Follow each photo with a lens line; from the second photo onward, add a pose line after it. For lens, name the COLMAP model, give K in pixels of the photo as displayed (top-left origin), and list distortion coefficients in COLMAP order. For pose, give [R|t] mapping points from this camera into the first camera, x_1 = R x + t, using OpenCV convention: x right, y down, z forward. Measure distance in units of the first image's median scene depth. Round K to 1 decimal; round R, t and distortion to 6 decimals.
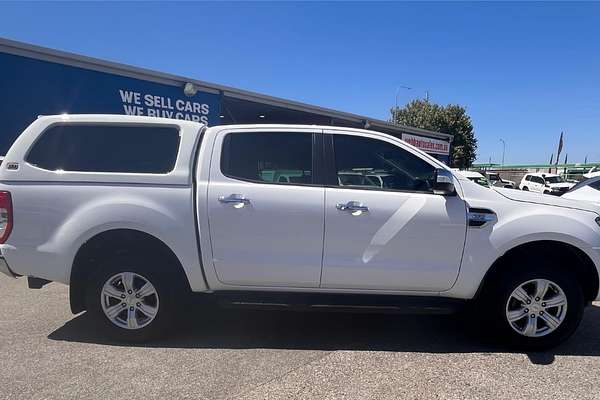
lens RADIAL K [[435.1, 0, 294.3], [0, 435.1, 235.2], [0, 0, 1]] dist [0.016727, -0.010043]
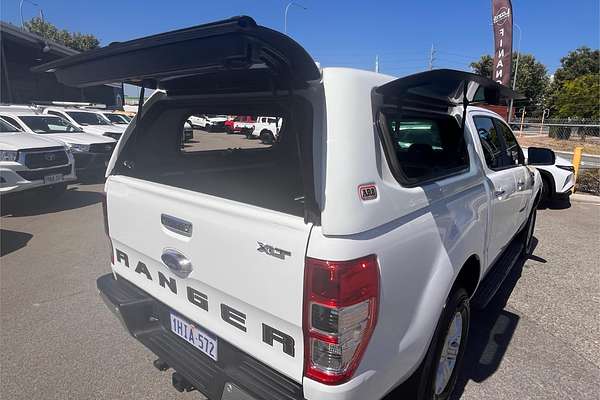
lens RADIAL K [[365.4, 0, 304.9], [0, 365.4, 201.7], [0, 0, 1]] dist [0.004726, -0.002055]
pose [[0.576354, -0.174947, 0.798254, -0.949798], [0.071210, 0.983852, 0.164208, -0.207983], [-0.814091, -0.037798, 0.579505, 0.850602]]
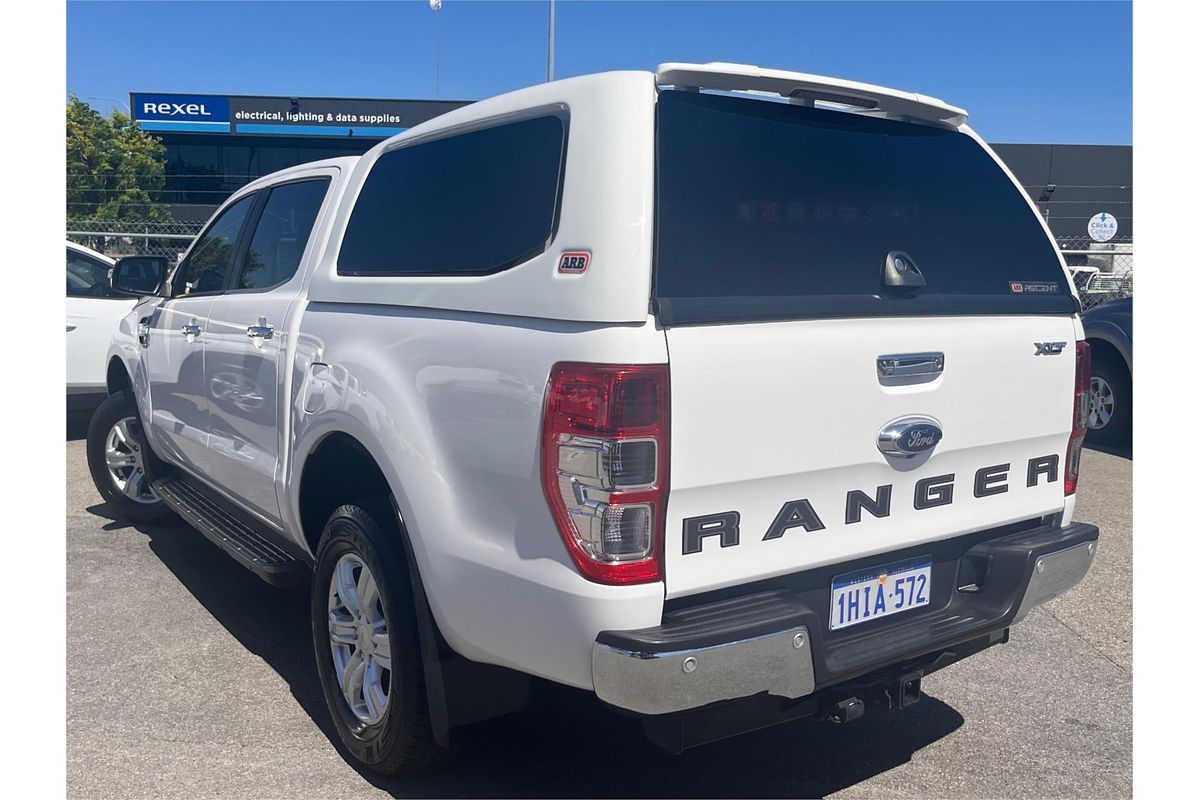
lens RADIAL K [[1011.5, 0, 605.4], [0, 1011.5, 369.7], [0, 0, 1]] dist [-0.031137, -0.003511]
pose [[-0.630801, -0.094921, 0.770117, -1.069733], [0.062786, 0.982991, 0.172587, -0.242179], [-0.773400, 0.157220, -0.614112, 1.802819]]
